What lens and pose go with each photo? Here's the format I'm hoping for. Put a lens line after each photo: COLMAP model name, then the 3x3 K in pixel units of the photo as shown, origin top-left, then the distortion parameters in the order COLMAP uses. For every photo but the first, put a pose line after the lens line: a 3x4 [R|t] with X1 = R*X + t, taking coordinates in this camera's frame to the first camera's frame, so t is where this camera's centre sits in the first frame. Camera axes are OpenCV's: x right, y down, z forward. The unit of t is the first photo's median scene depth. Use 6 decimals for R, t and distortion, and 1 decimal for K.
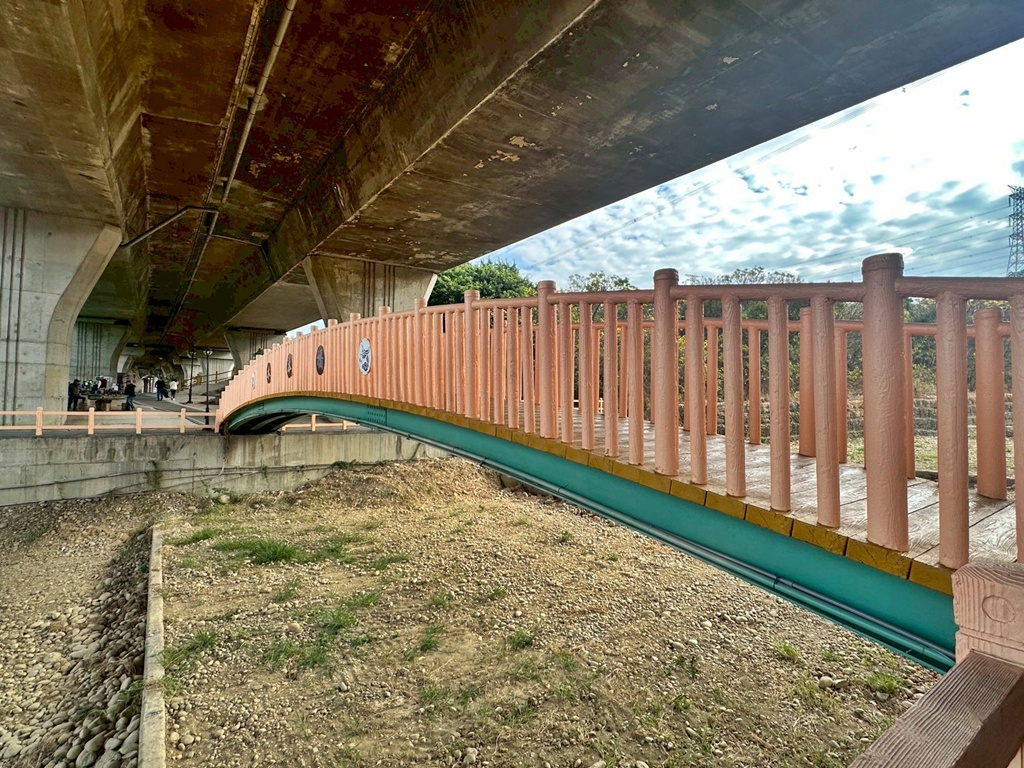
lens RADIAL K [[491.2, 0, 511.5], [0, 491.2, 380.2], [0, 0, 1]] dist [-0.000201, -0.000033]
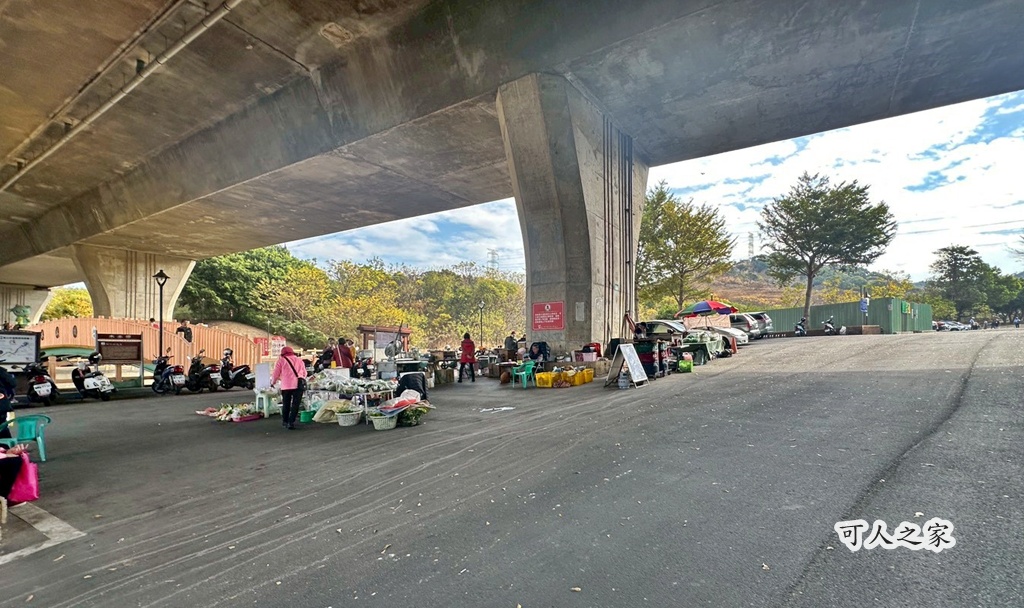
lens RADIAL K [[442.4, 0, 529.2], [0, 442.4, 347.4], [0, 0, 1]] dist [0.001085, 0.000048]
pose [[0.922043, -0.004289, 0.387065, 0.262295], [-0.006973, 0.999592, 0.027686, -0.013190], [-0.387026, -0.028226, 0.921637, -0.593275]]
